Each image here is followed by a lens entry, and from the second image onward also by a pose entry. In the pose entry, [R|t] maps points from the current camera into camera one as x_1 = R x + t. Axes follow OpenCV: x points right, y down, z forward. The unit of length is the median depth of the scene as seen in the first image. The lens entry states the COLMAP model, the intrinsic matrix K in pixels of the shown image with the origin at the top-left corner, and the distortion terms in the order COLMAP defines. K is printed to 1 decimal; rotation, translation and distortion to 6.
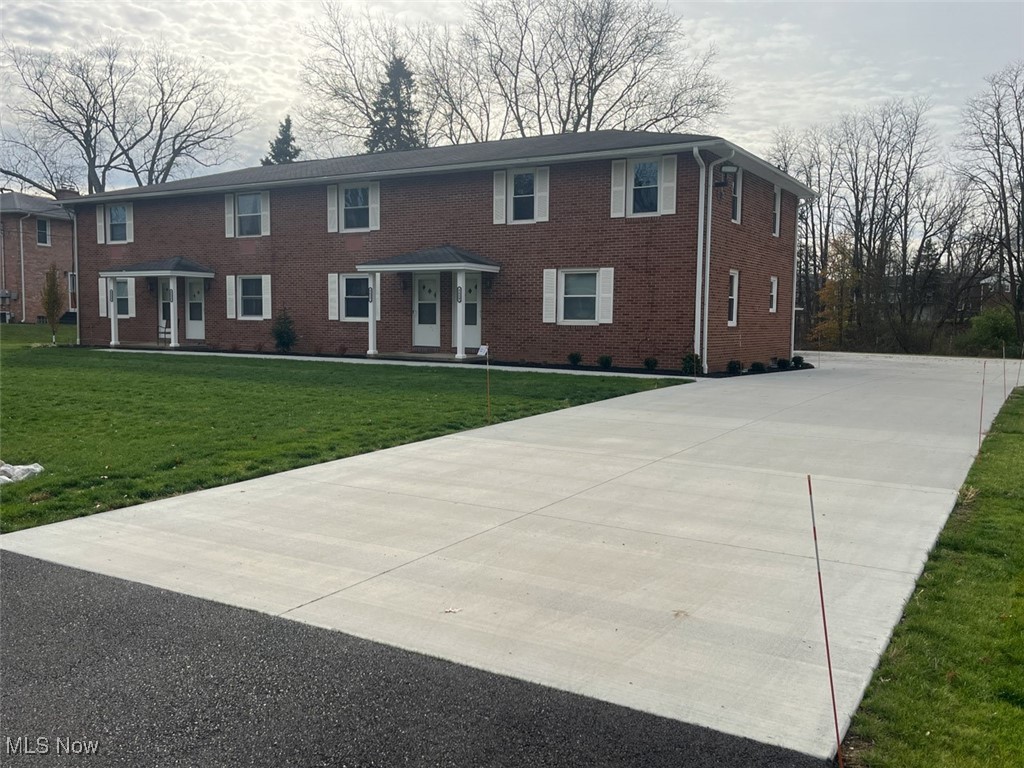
lens RADIAL K [[949.4, 0, 512.0], [0, 949.4, 384.0], [0, 0, 1]] dist [0.039502, -0.098756]
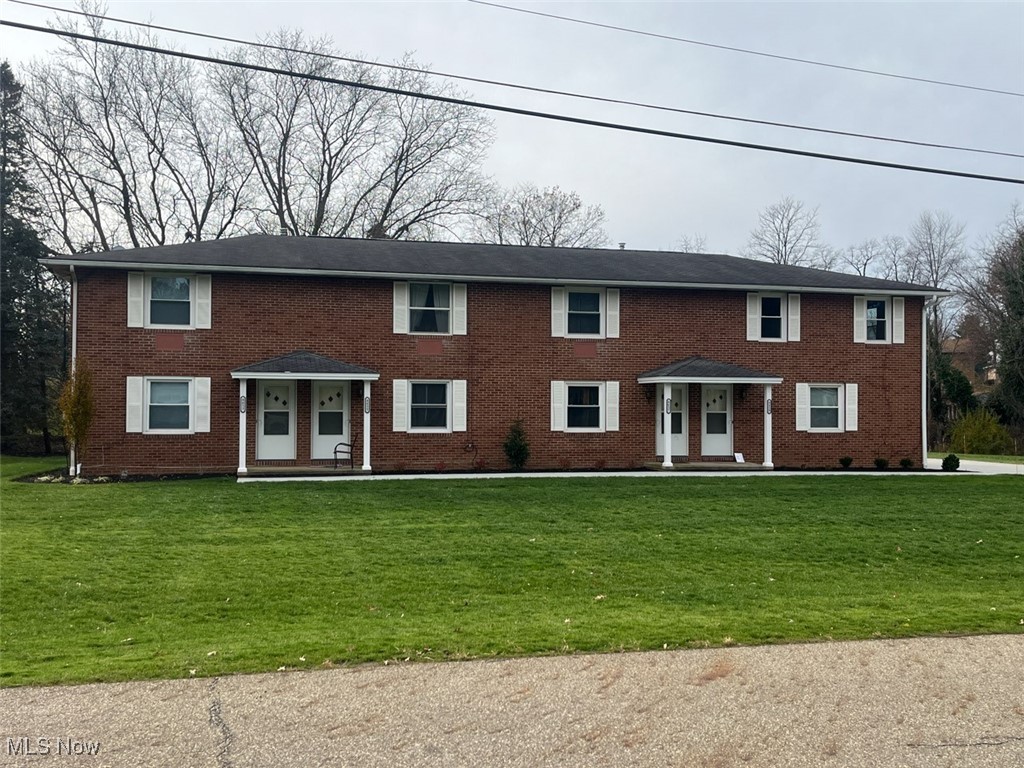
lens RADIAL K [[795.4, 0, 512.0], [0, 795.4, 384.0], [0, 0, 1]] dist [0.056677, 0.002187]
pose [[0.727025, 0.025553, 0.686135, -0.746547], [0.056103, 0.993755, -0.096456, -0.040891], [-0.684315, 0.108620, 0.721051, 0.472629]]
